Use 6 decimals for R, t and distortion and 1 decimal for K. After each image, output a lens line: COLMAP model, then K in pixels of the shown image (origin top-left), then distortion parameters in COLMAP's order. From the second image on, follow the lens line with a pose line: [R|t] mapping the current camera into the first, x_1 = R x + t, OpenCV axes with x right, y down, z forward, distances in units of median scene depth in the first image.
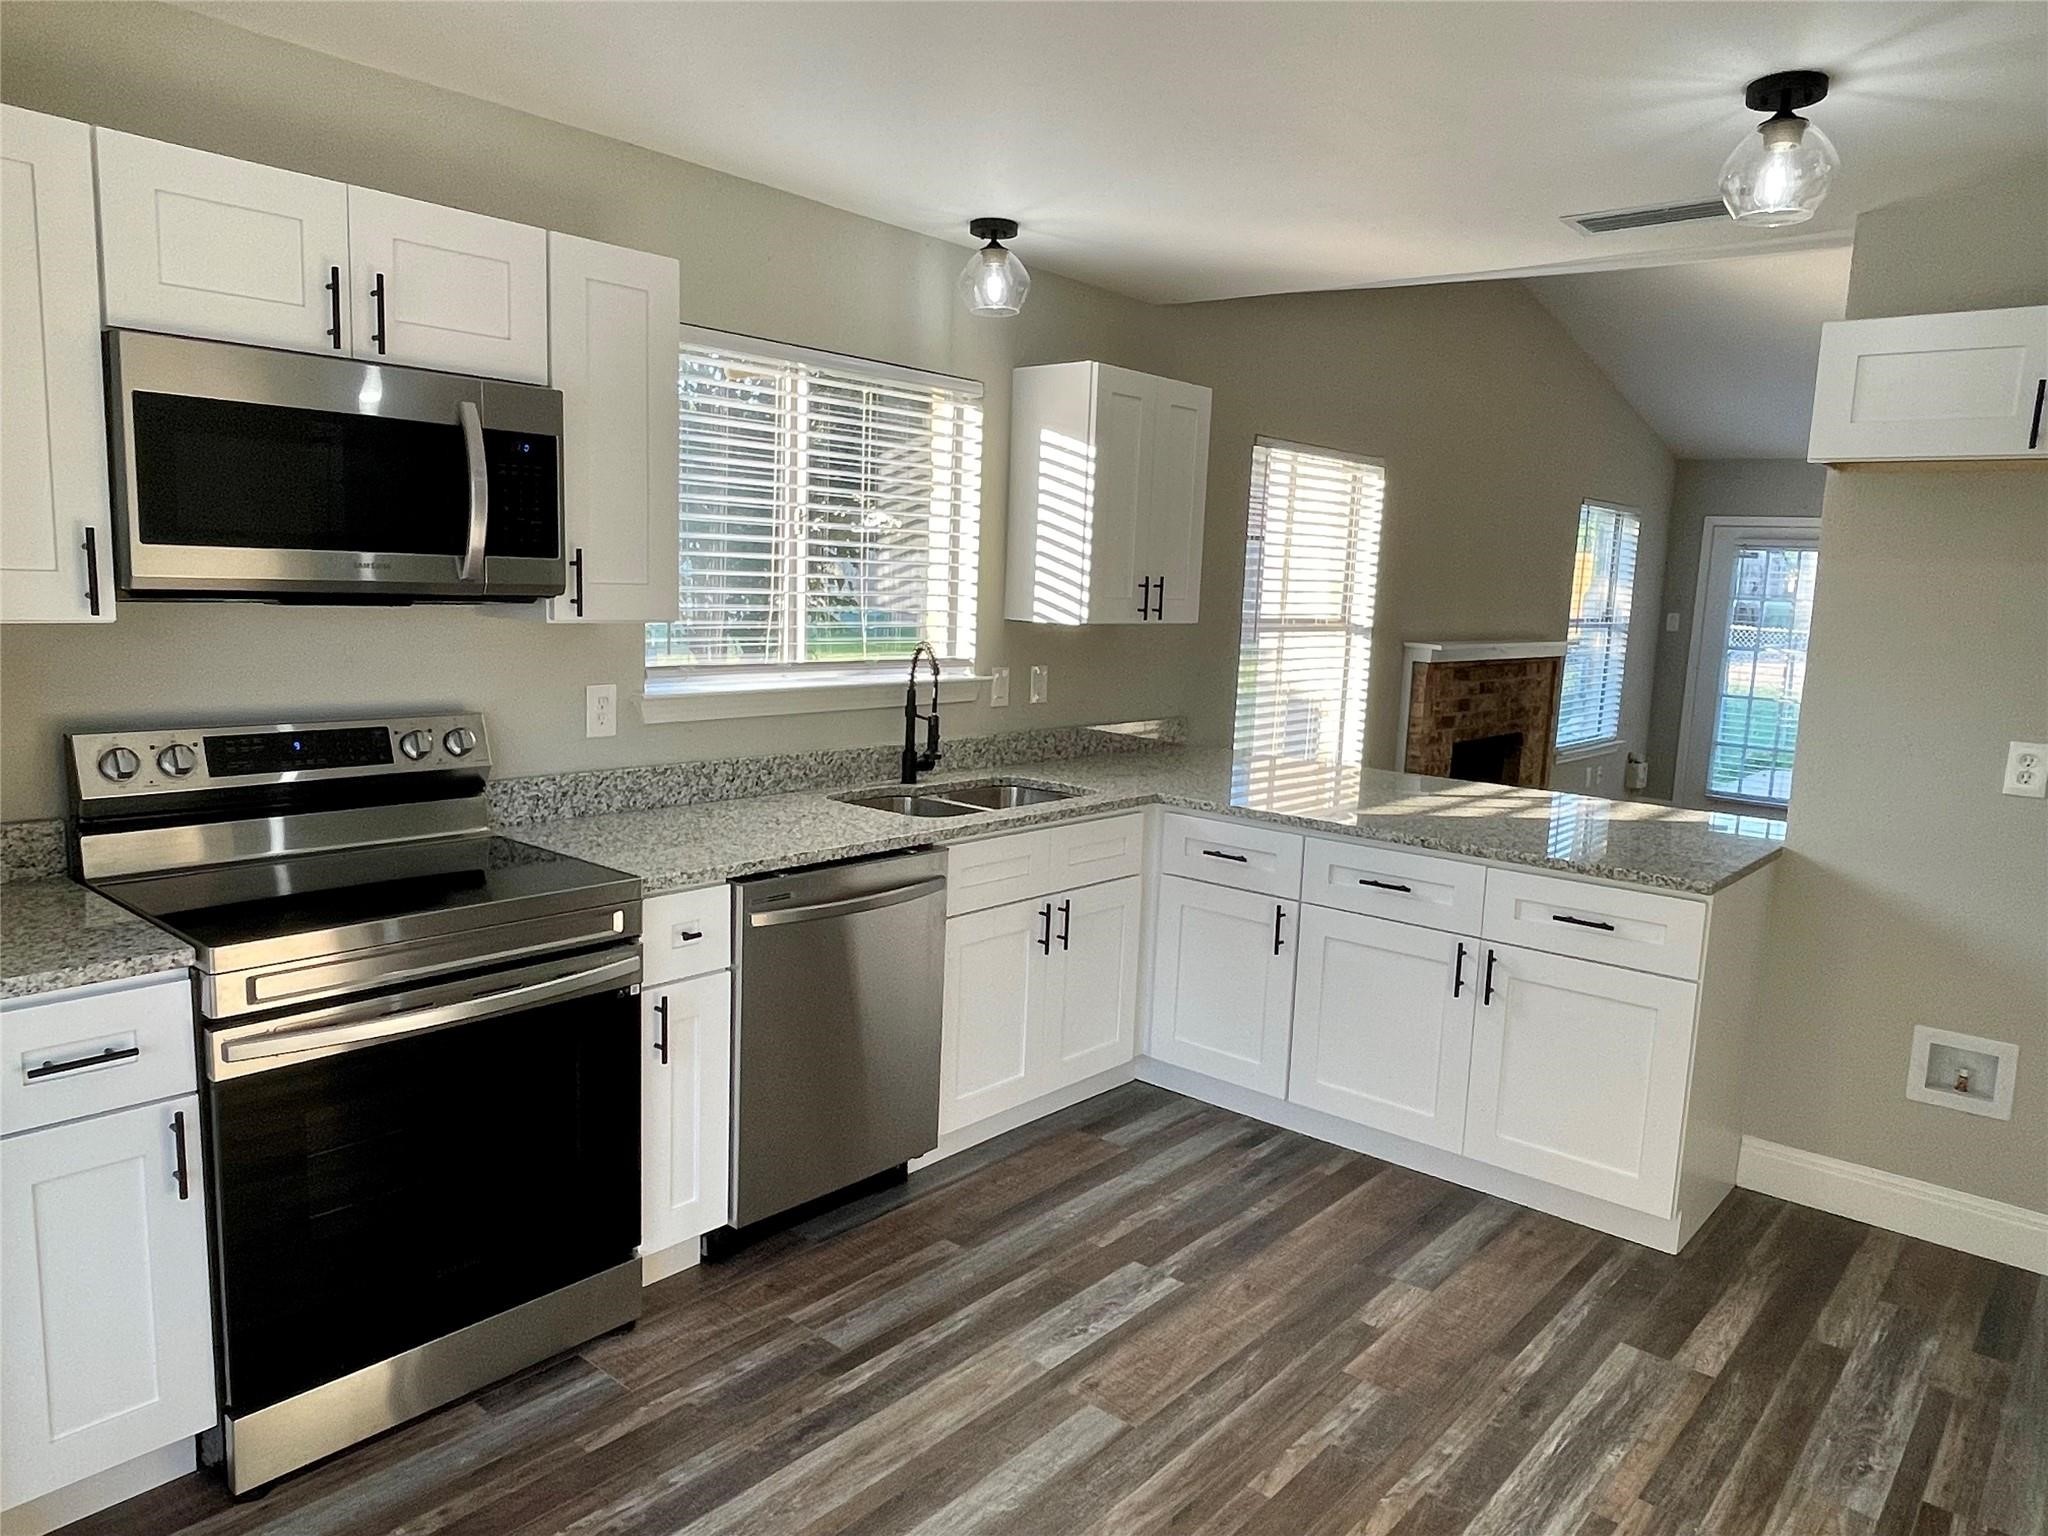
lens RADIAL K [[1380.8, 0, 1022.4], [0, 1380.8, 773.8], [0, 0, 1]] dist [-0.000580, -0.004370]
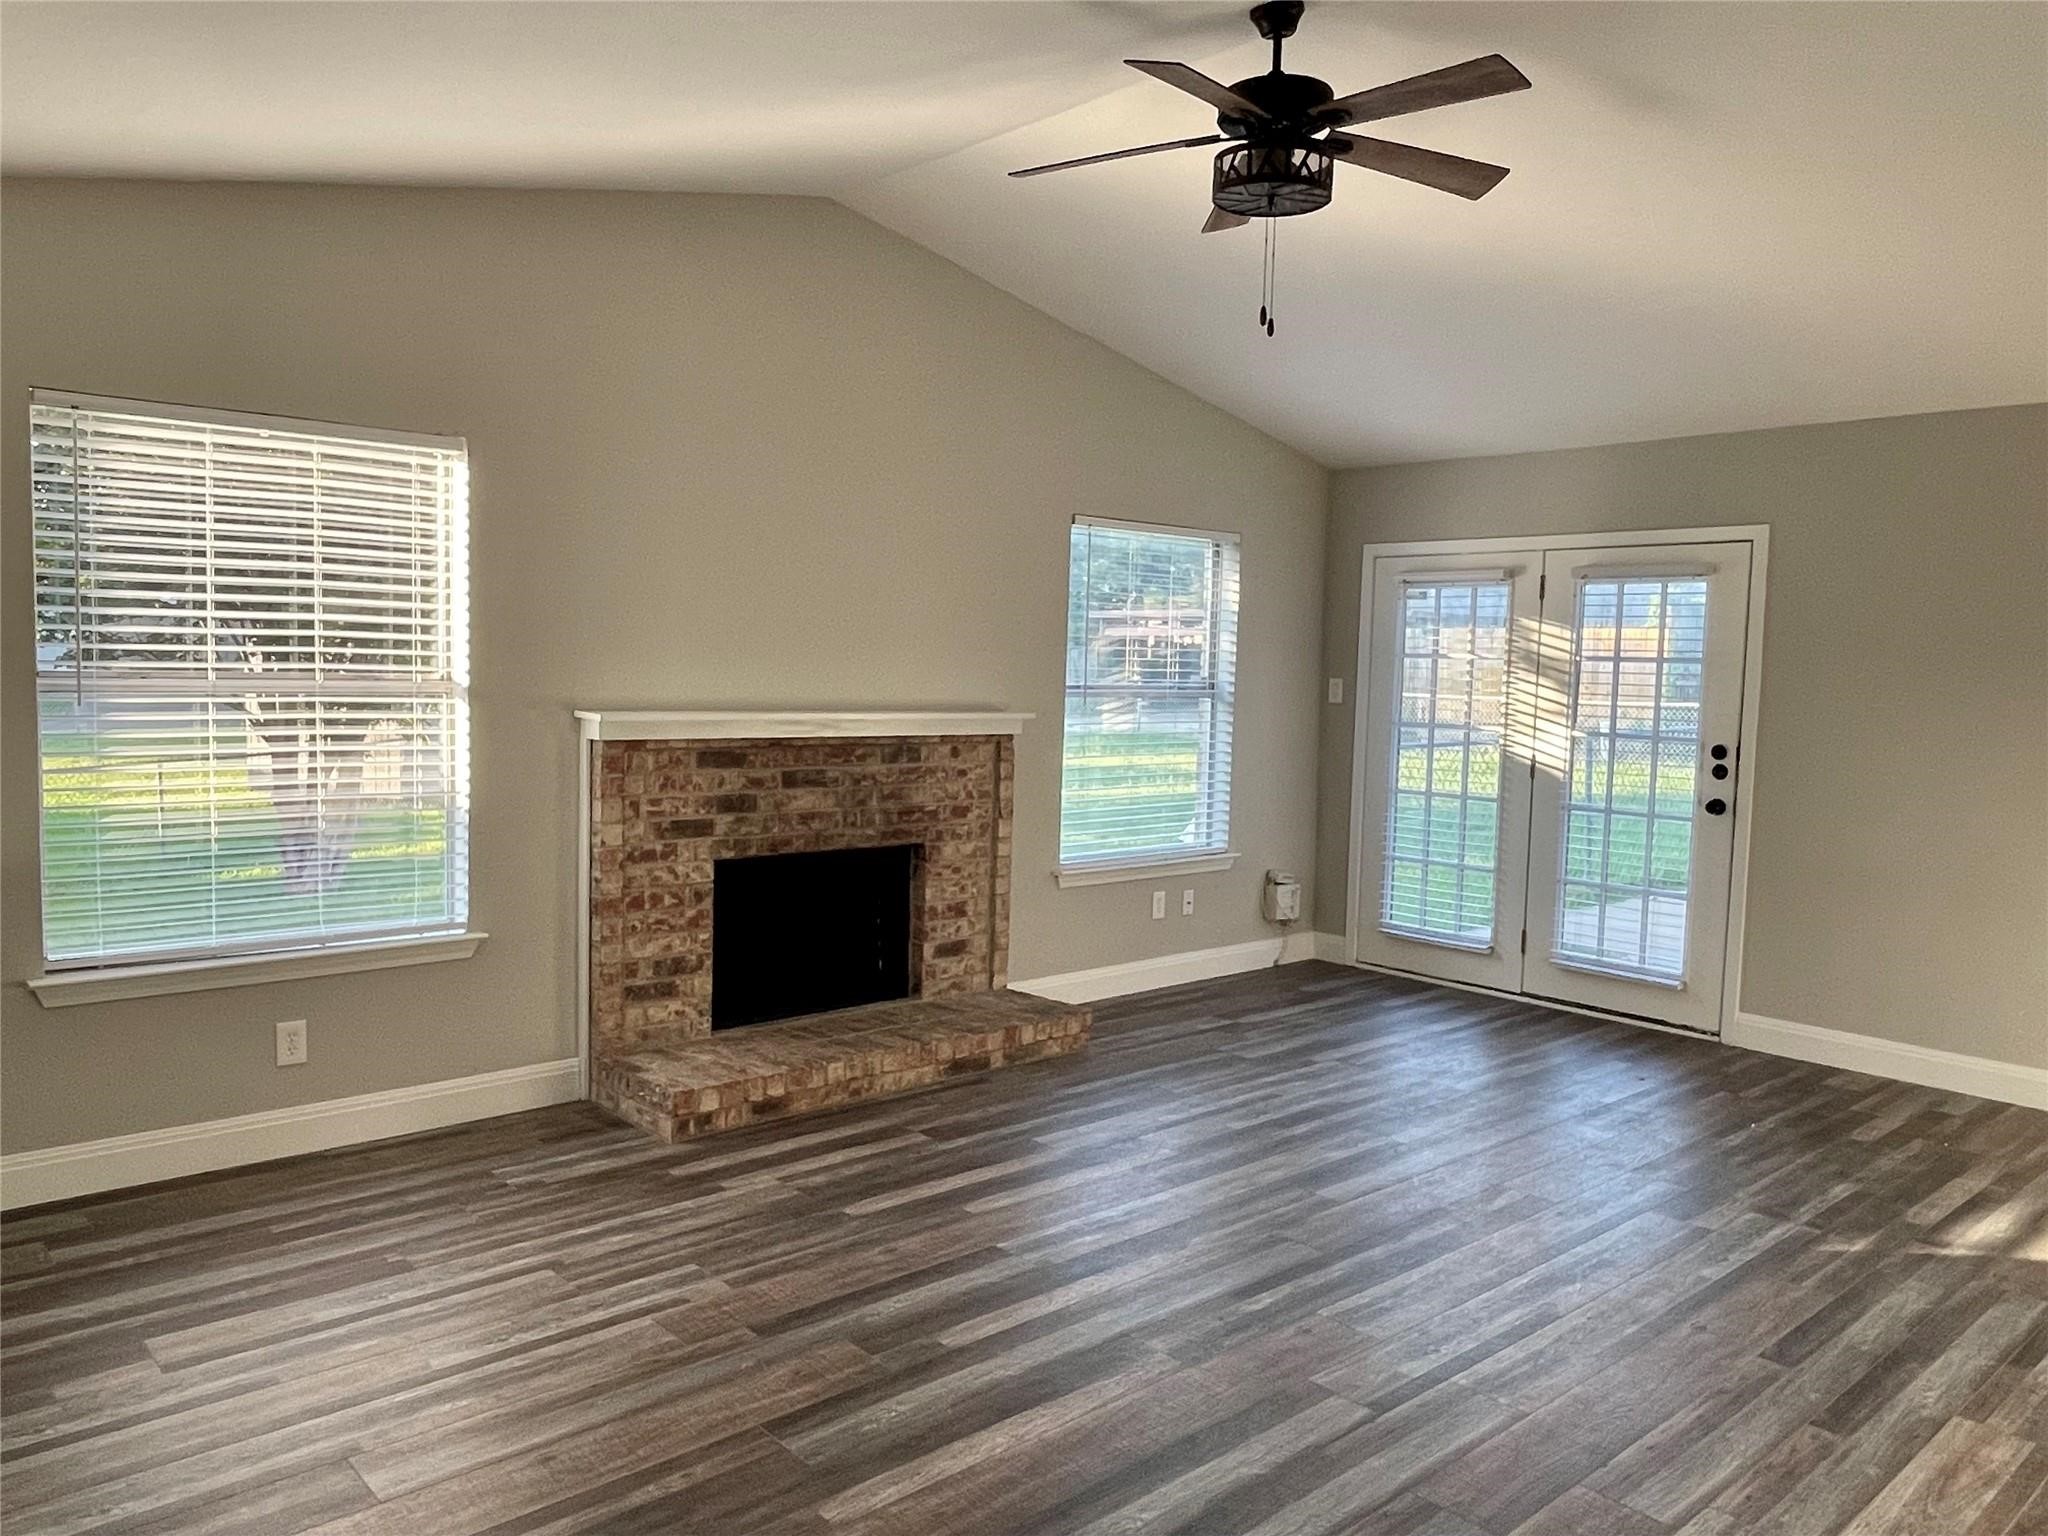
lens RADIAL K [[1454.2, 0, 1024.0], [0, 1454.2, 768.0], [0, 0, 1]] dist [0.003079, -0.006844]
pose [[0.991713, -0.004824, -0.128383, 1.171042], [-0.005032, 0.997069, -0.076336, -0.027932], [0.128375, 0.076349, 0.988782, 0.645242]]
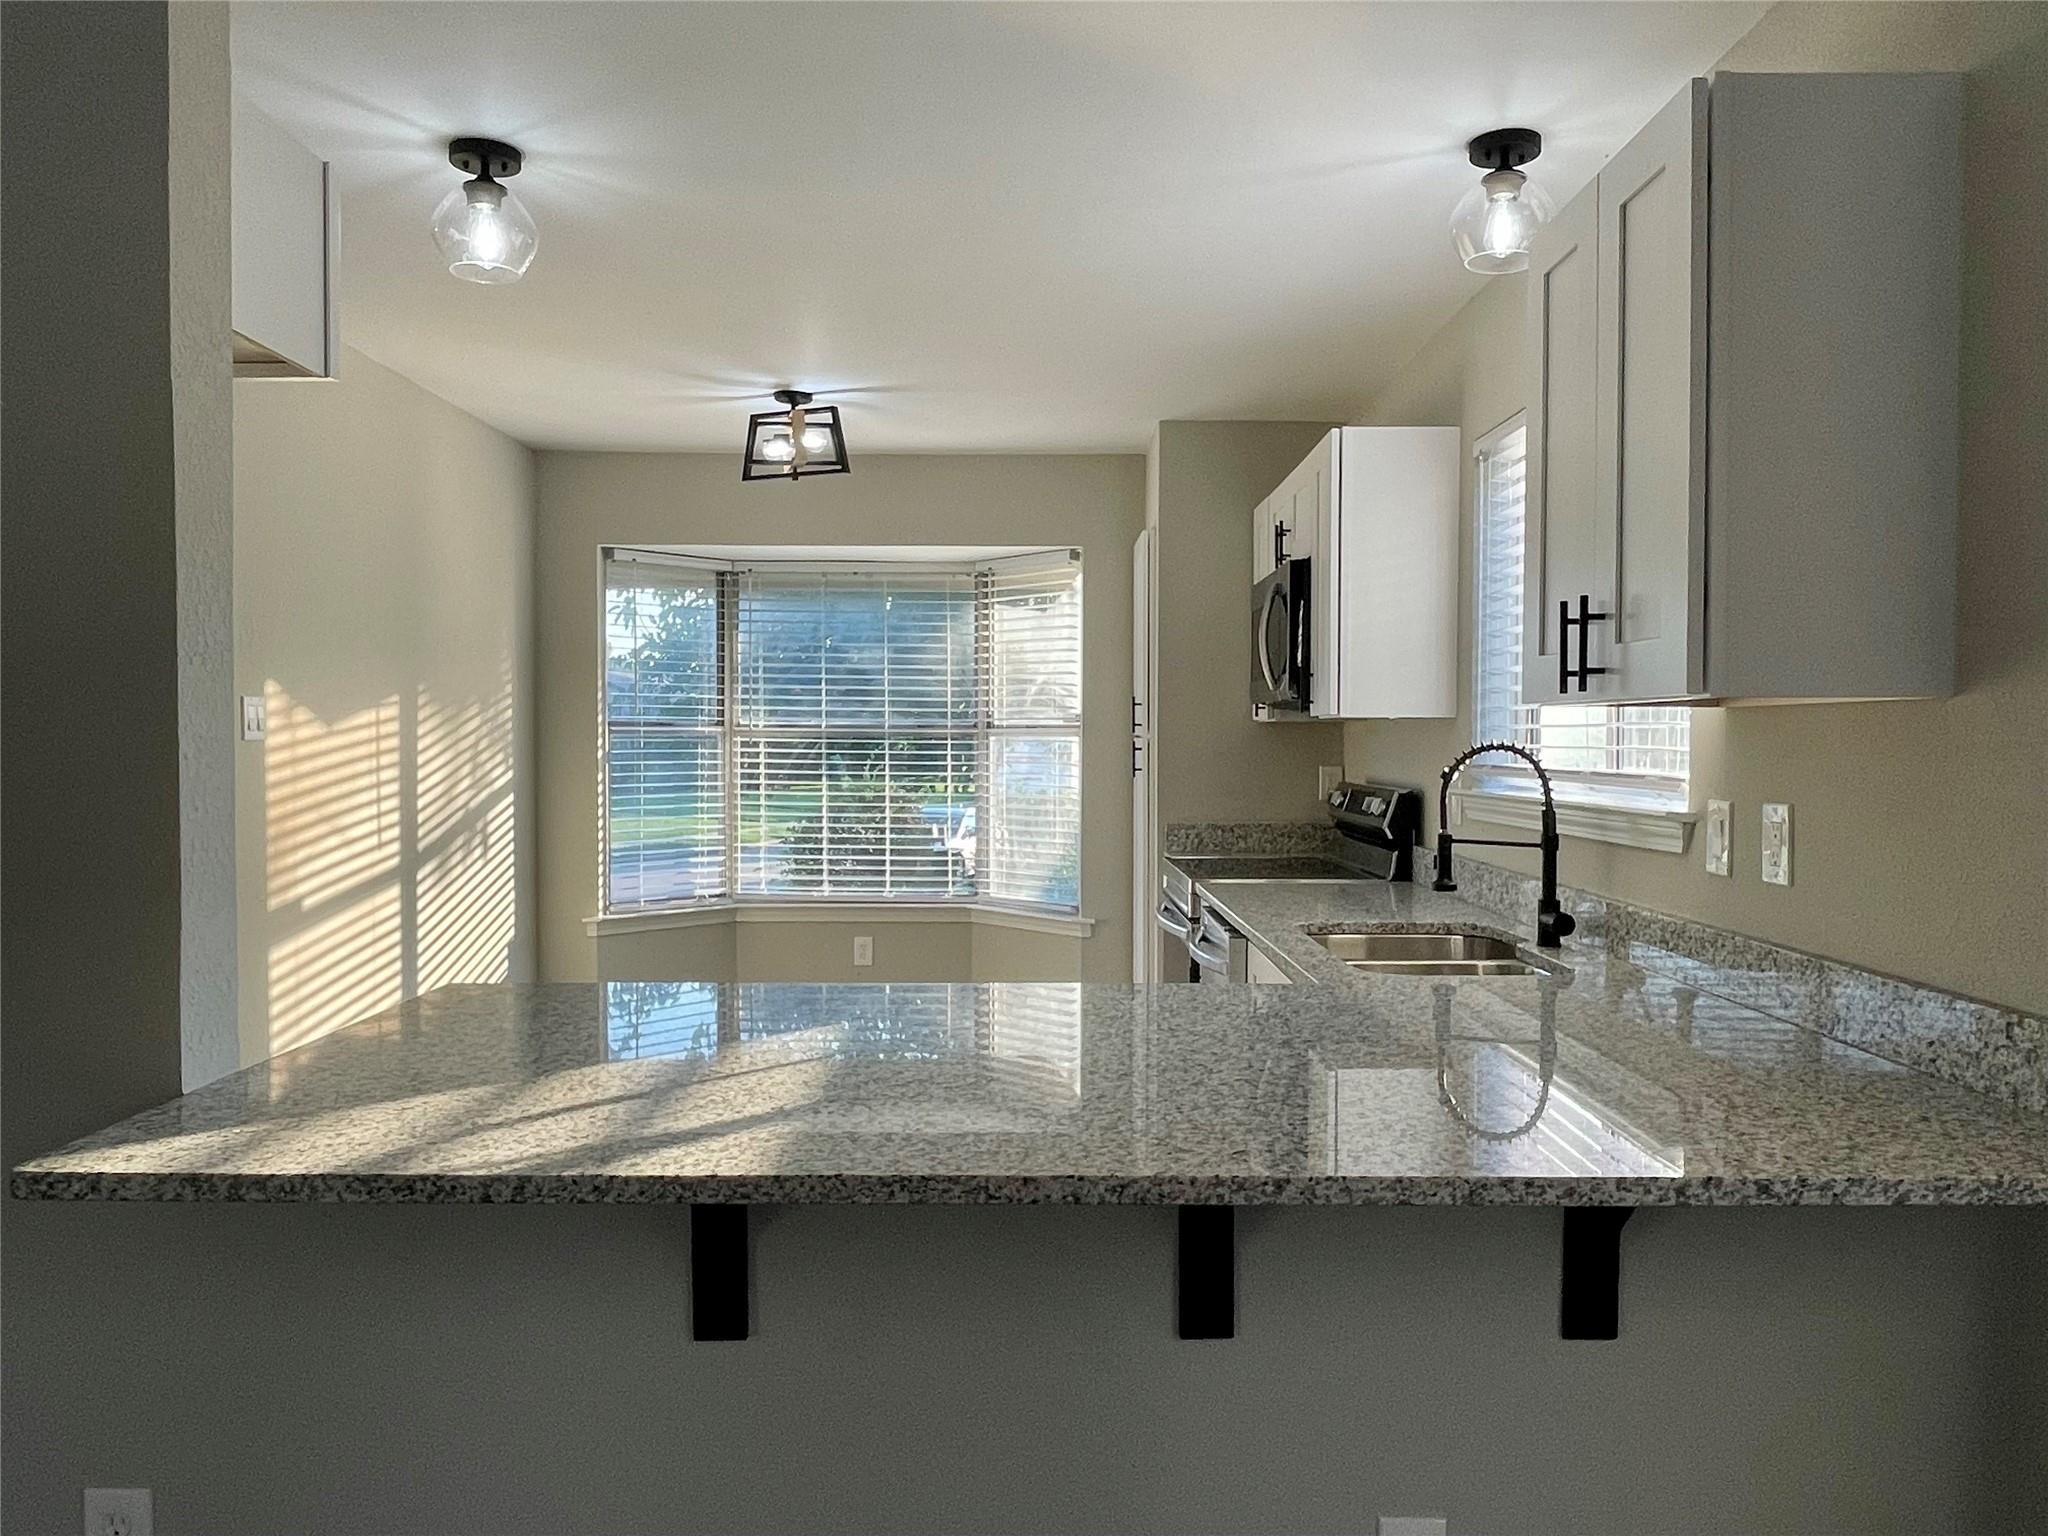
lens RADIAL K [[1454.2, 0, 1024.0], [0, 1454.2, 768.0], [0, 0, 1]] dist [0.003079, -0.006844]
pose [[-0.758874, -0.028285, -0.650623, 0.727639], [-0.126877, 0.986334, 0.105108, -0.152703], [0.638758, 0.162313, -0.752092, 1.666849]]
